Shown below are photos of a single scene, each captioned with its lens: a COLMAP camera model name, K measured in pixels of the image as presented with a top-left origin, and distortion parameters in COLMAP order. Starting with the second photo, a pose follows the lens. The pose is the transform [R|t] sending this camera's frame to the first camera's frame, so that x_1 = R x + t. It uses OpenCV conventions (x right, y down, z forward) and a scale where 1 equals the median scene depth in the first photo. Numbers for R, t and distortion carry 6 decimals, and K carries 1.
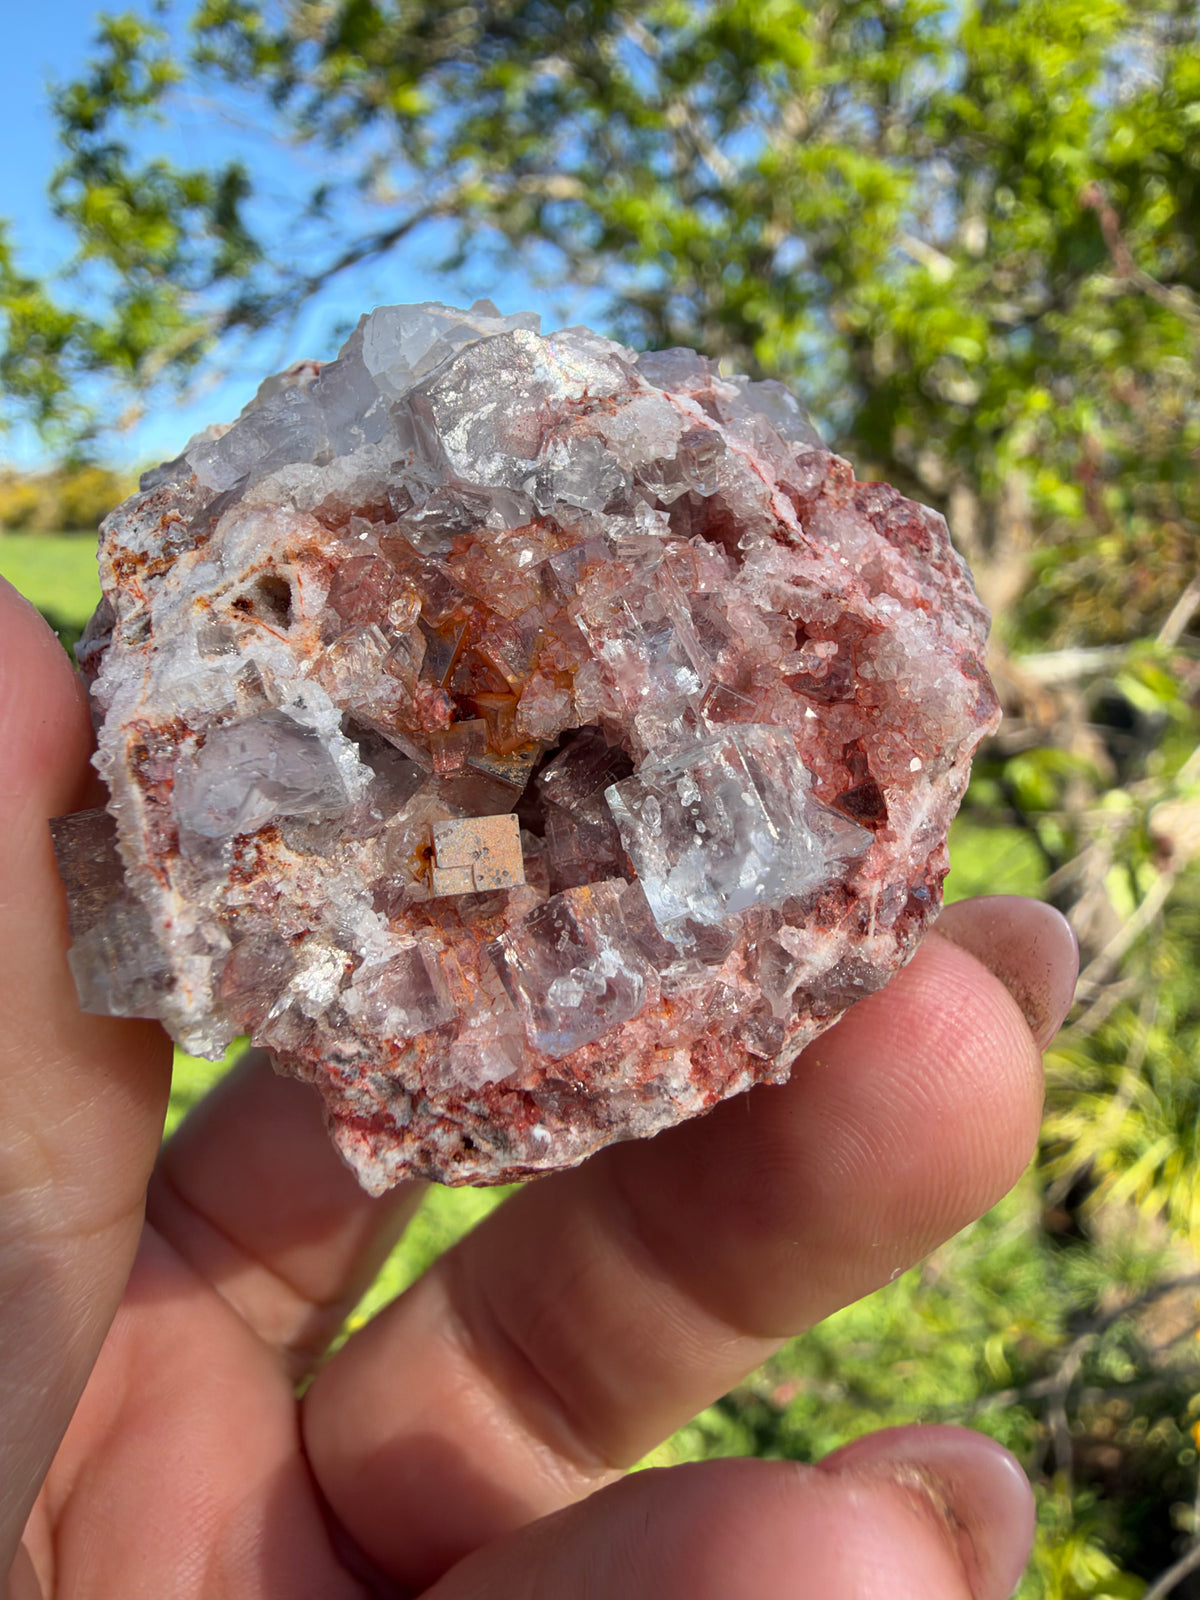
lens RADIAL K [[1267.5, 0, 601.8], [0, 1267.5, 664.3], [0, 0, 1]] dist [0.000759, 0.003388]
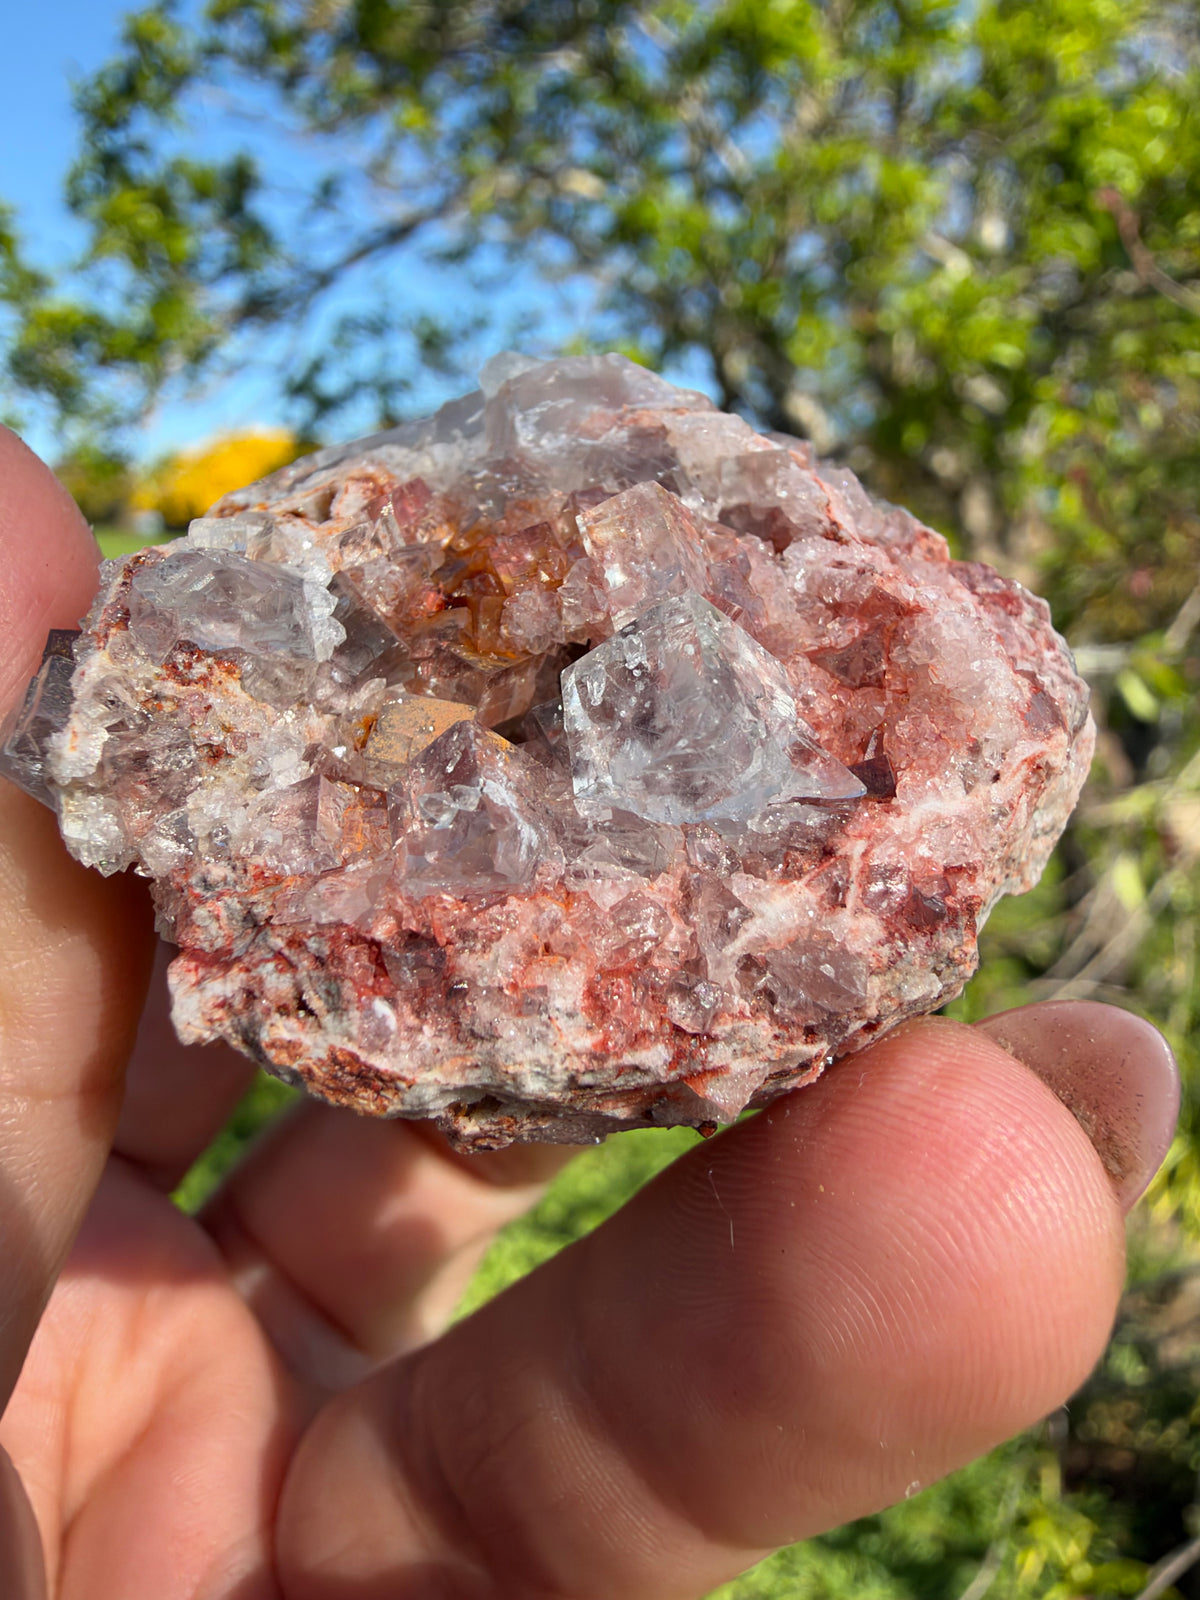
lens RADIAL K [[1267.5, 0, 601.8], [0, 1267.5, 664.3], [0, 0, 1]] dist [0.000759, 0.003388]
pose [[0.950020, 0.100553, -0.295553, 0.294871], [-0.222973, 0.881165, -0.416931, 0.461453], [0.218508, 0.461993, 0.859544, 0.204428]]
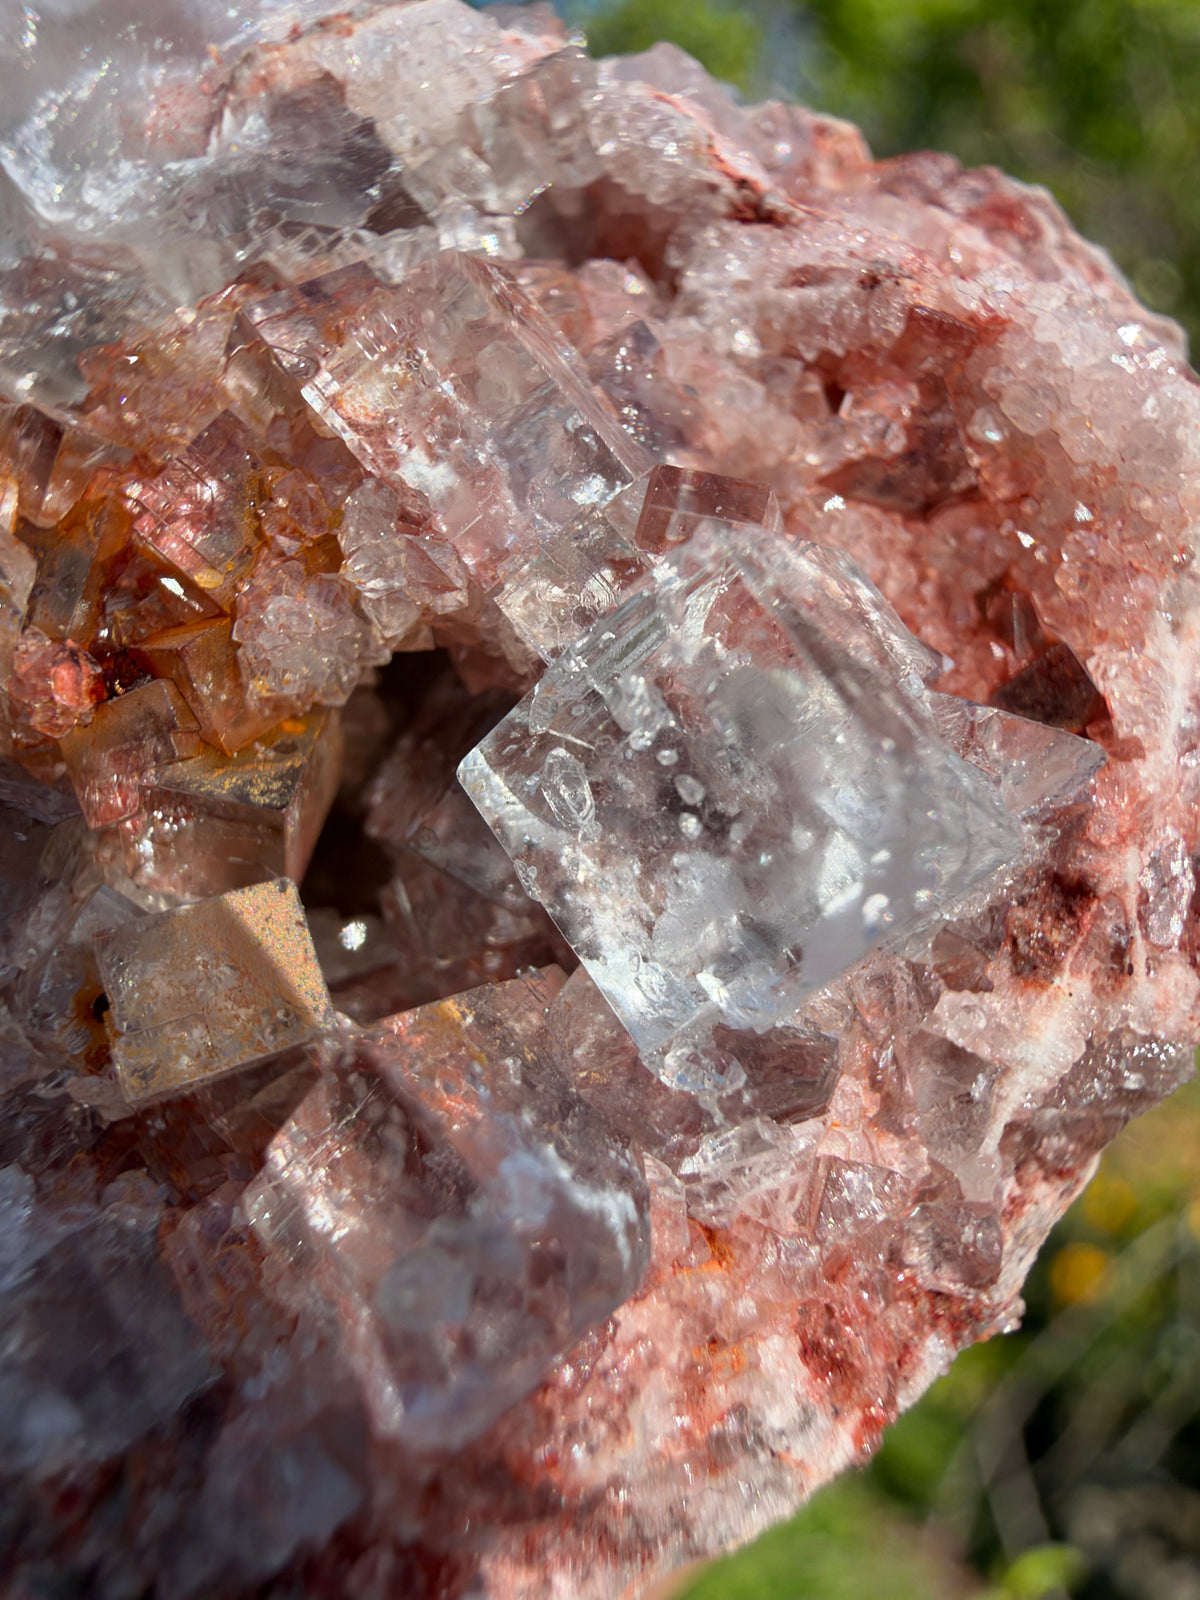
lens RADIAL K [[1231.5, 0, 612.0], [0, 1231.5, 803.8], [0, 0, 1]] dist [-0.009209, -0.000351]
pose [[0.974132, -0.222921, -0.037070, 0.063585], [0.222645, 0.974832, -0.011443, 0.123727], [0.038688, 0.002894, 0.999247, 0.581244]]
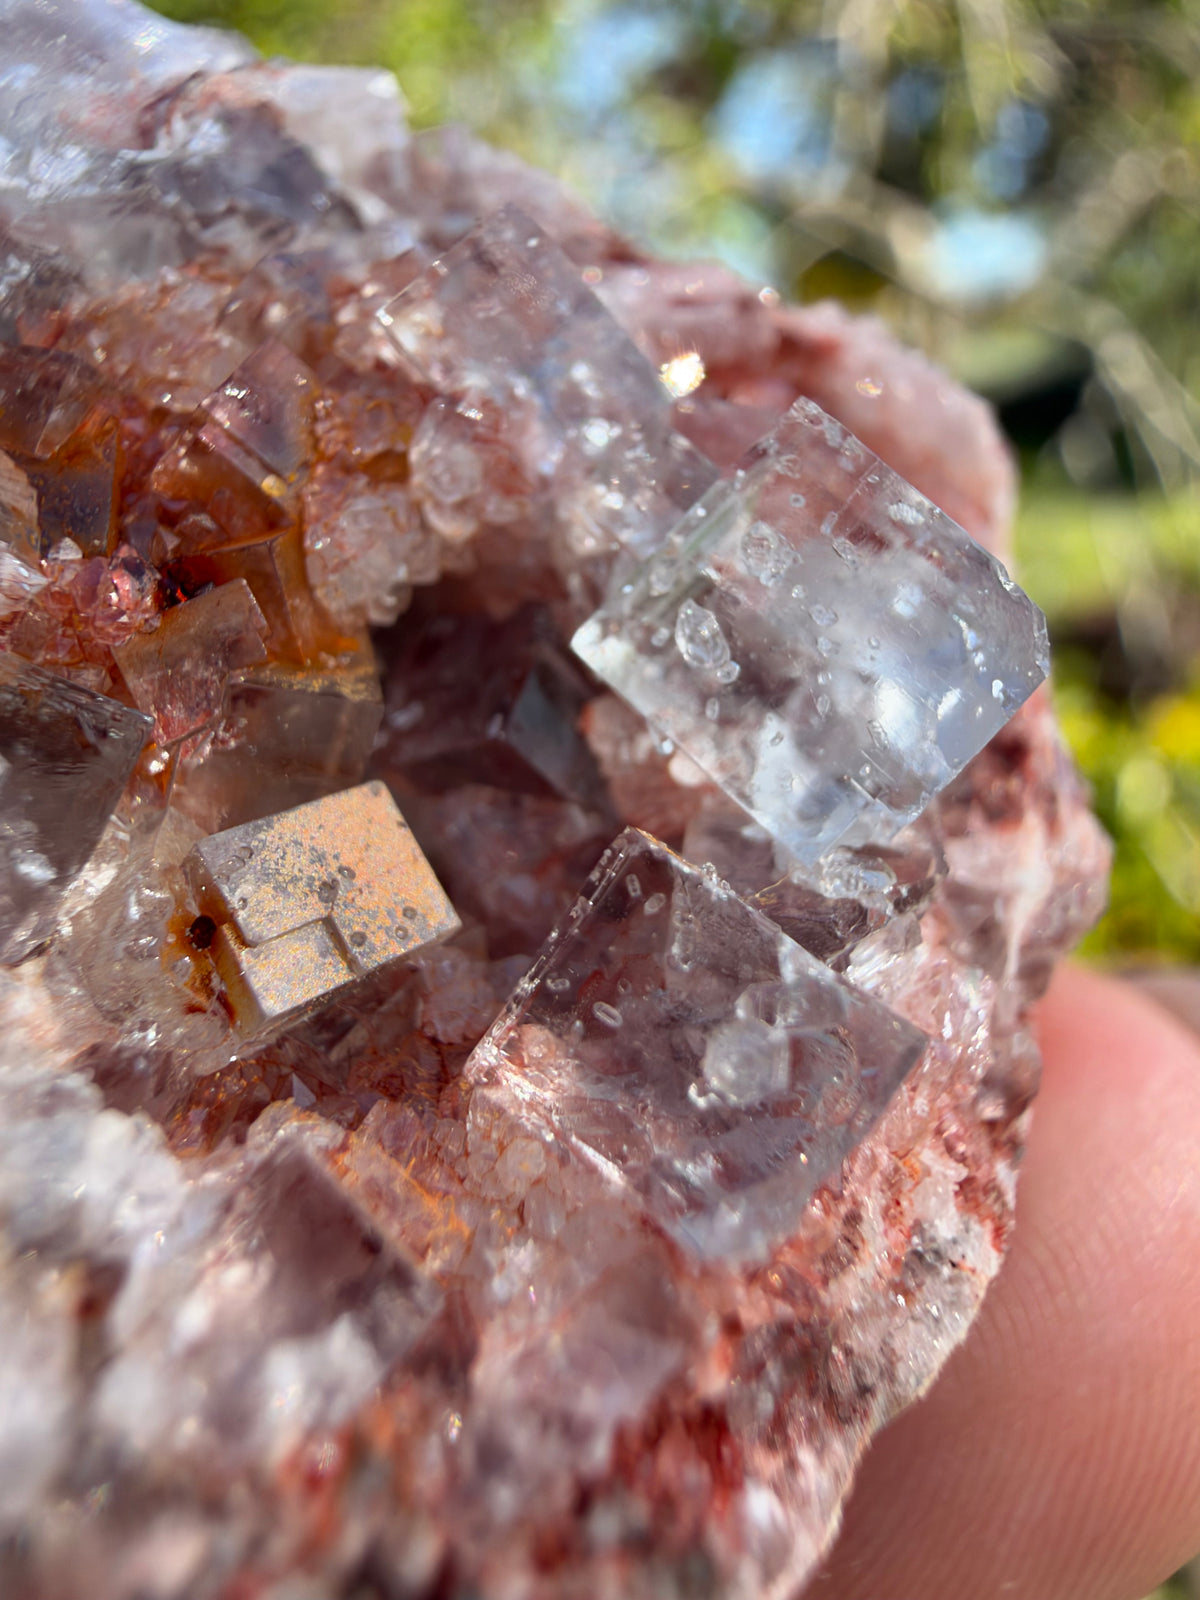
lens RADIAL K [[1258.1, 0, 600.8], [0, 1258.1, 684.5], [0, 0, 1]] dist [-0.012265, -0.006094]
pose [[0.868827, -0.261764, 0.420262, -0.171568], [0.350611, 0.924602, -0.148937, 0.177395], [-0.349589, 0.276749, 0.895096, 0.594261]]
